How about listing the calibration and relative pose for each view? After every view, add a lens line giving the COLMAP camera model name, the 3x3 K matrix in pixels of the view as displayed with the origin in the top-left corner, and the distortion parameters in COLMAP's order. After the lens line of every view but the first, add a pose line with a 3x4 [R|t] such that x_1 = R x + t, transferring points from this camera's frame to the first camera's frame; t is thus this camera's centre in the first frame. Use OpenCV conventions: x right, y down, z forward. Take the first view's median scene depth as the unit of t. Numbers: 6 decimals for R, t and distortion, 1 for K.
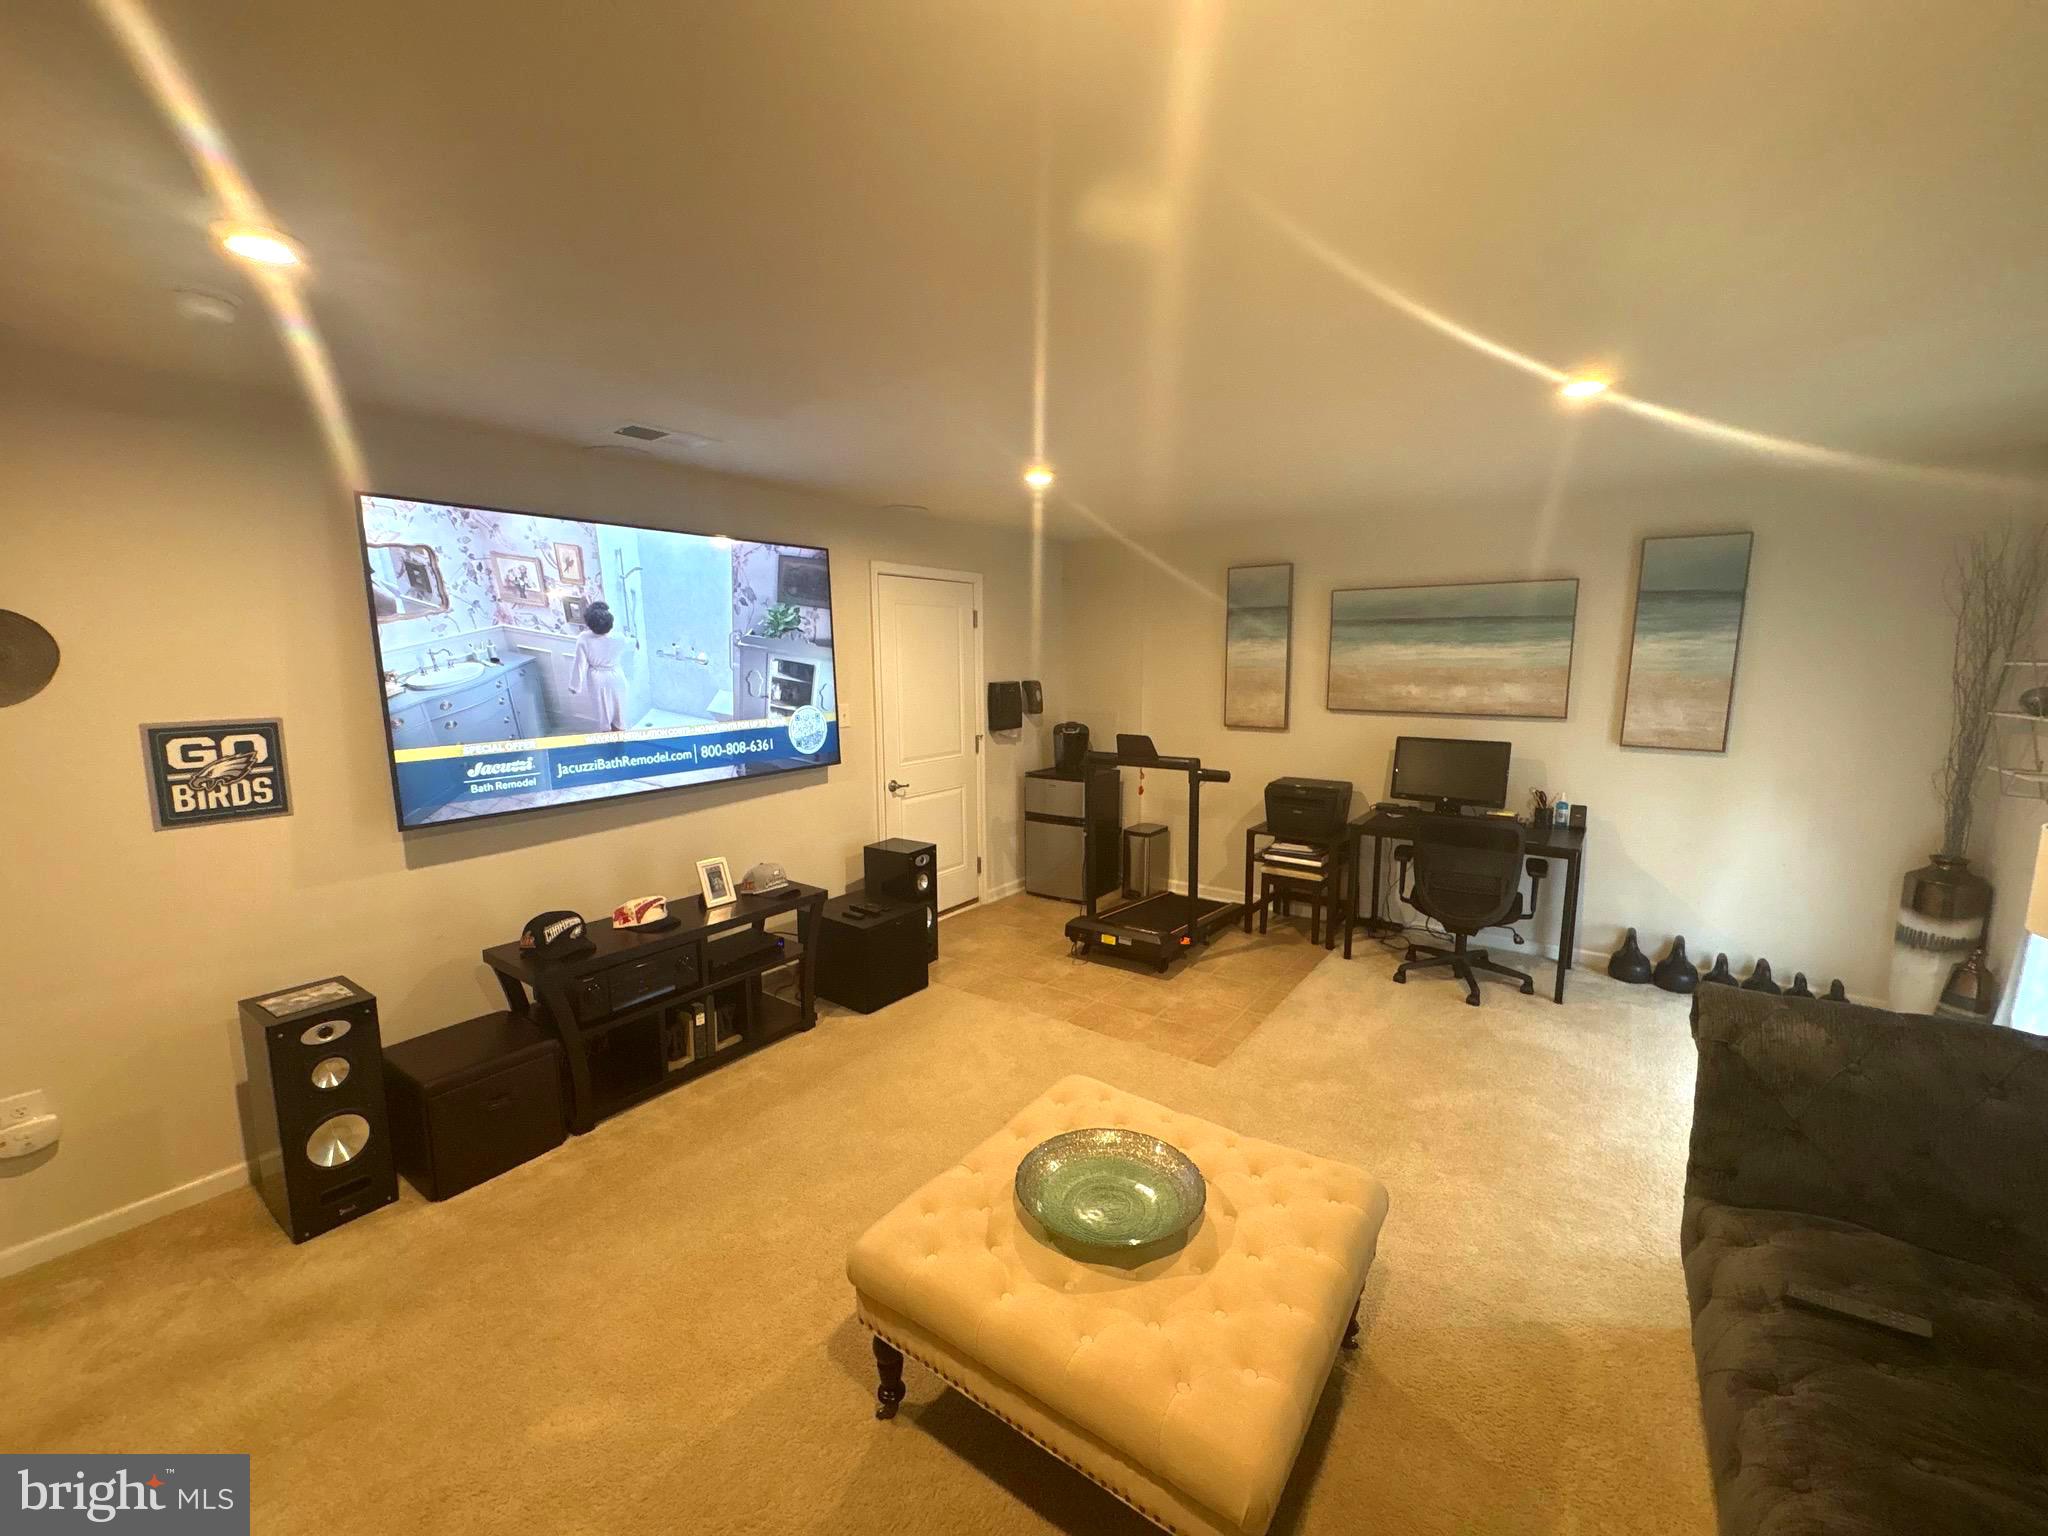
lens RADIAL K [[815.4, 0, 1029.9], [0, 815.4, 766.1], [0, 0, 1]] dist [-0.002213, -0.000066]
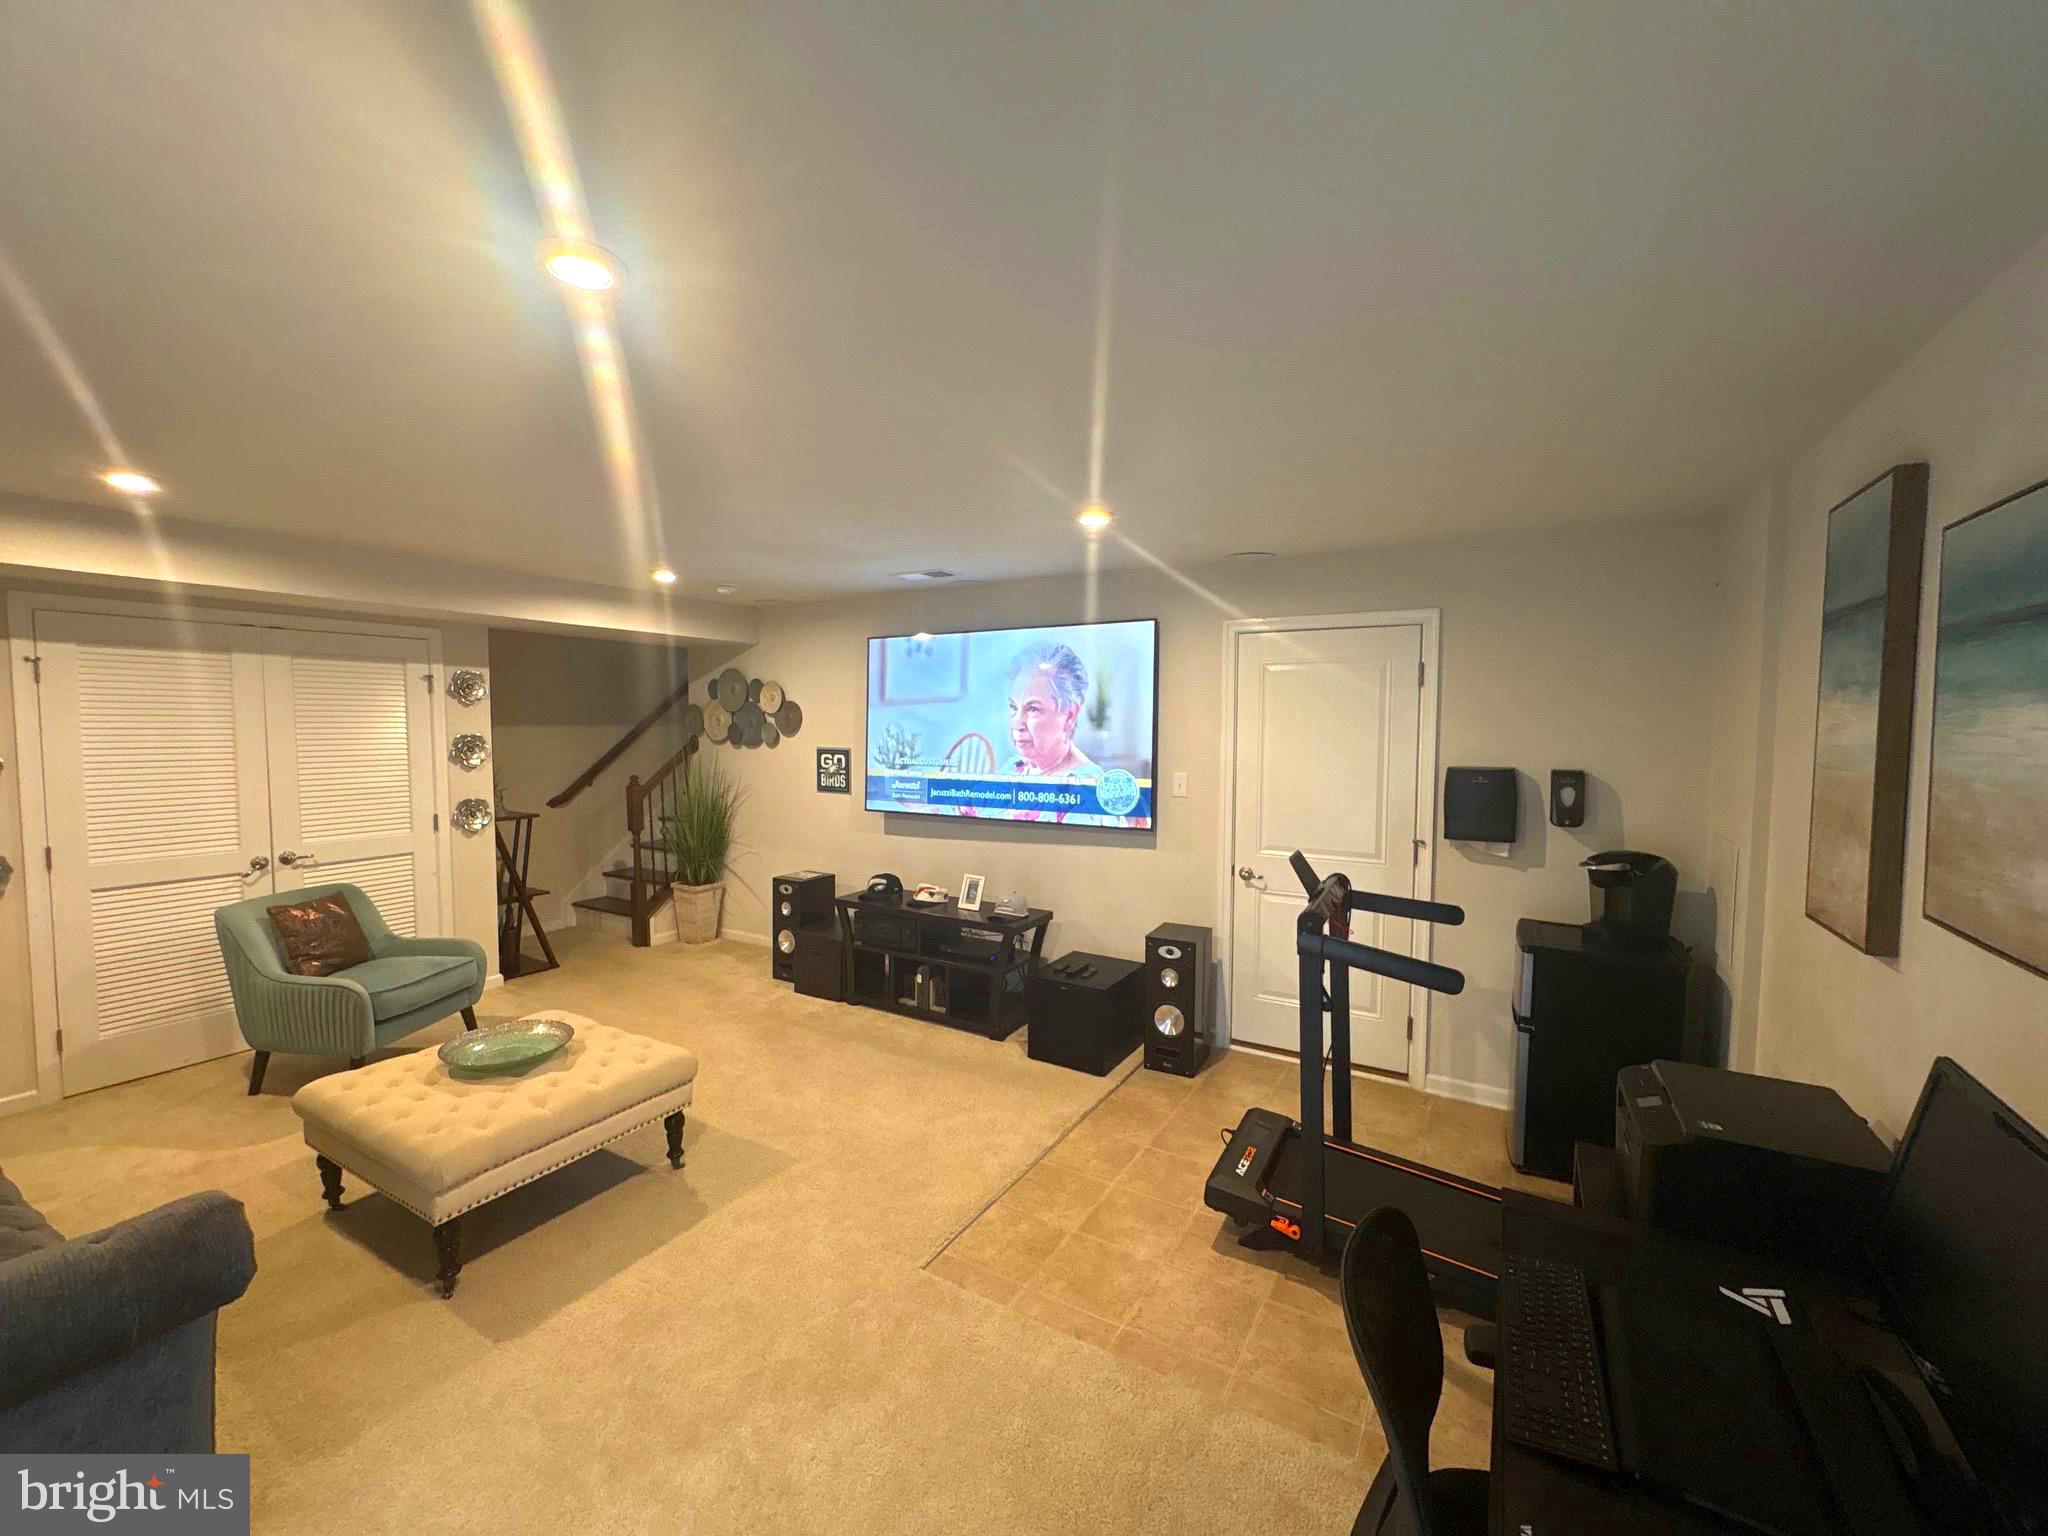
lens RADIAL K [[815.4, 0, 1033.6], [0, 815.4, 773.3], [0, 0, 1]] dist [-0.002213, -0.000066]
pose [[0.102413, 0.063291, -0.992726, 0.769557], [-0.146826, 0.988005, 0.047843, -0.103750], [0.983846, 0.140858, 0.110478, 0.777380]]
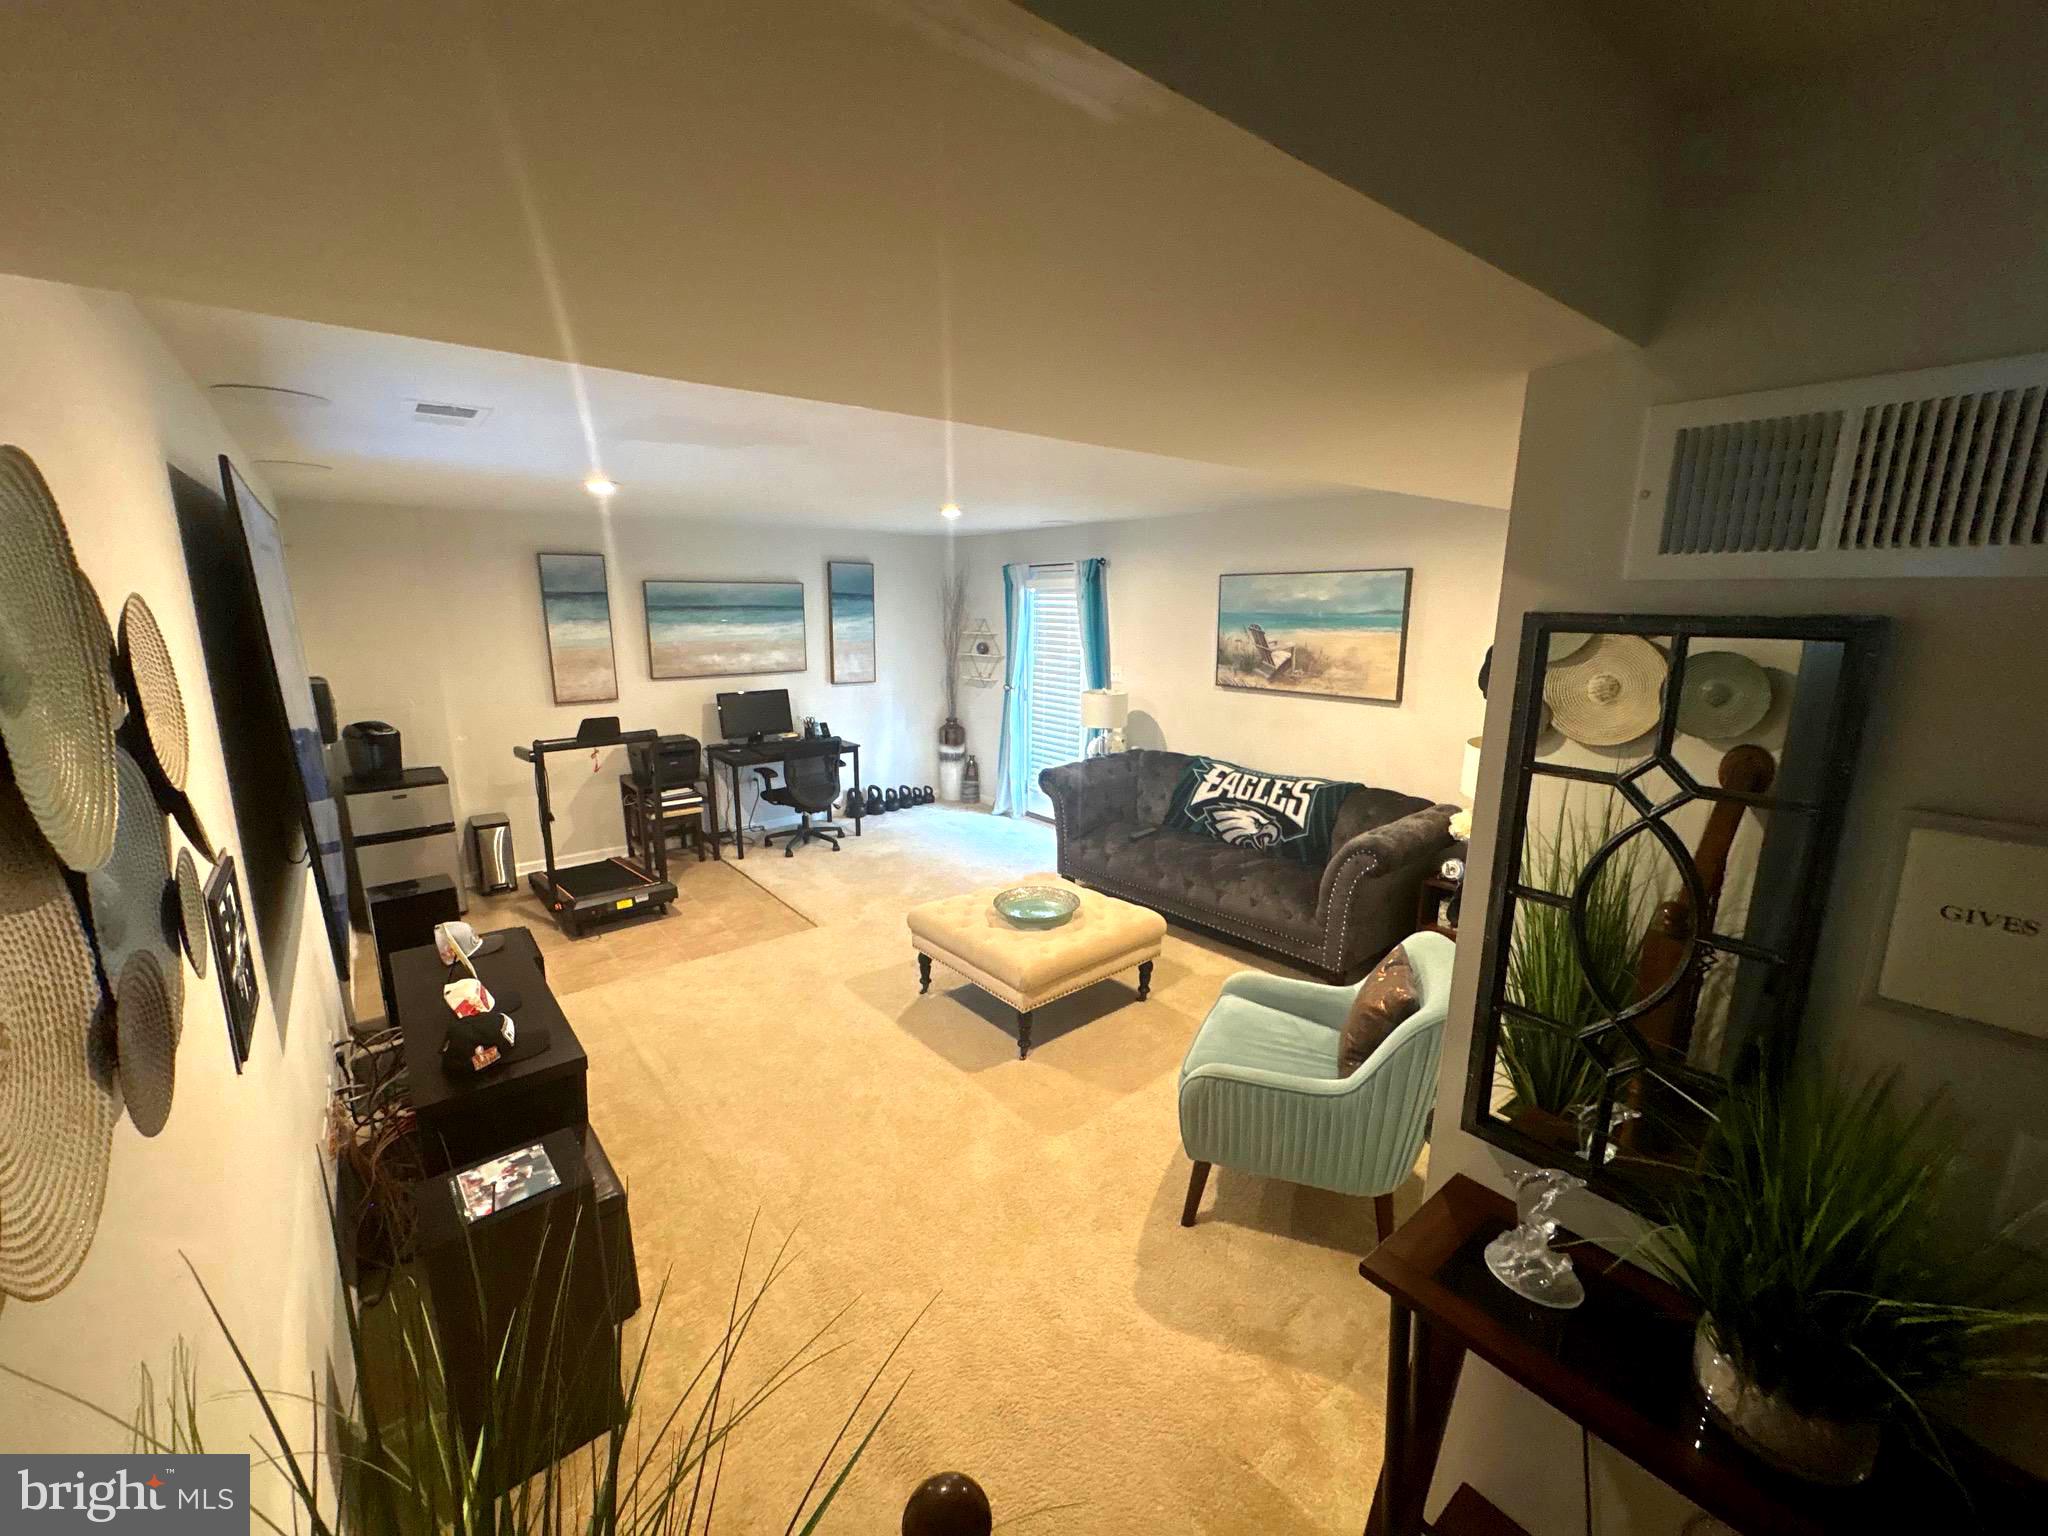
lens RADIAL K [[815.4, 0, 1029.9], [0, 815.4, 761.4], [0, 0, 1]] dist [-0.002213, -0.000066]
pose [[0.251928, -0.191550, 0.948599, -0.834152], [0.122327, 0.978656, 0.165132, -0.099865], [-0.959983, 0.074438, 0.269983, 0.167161]]
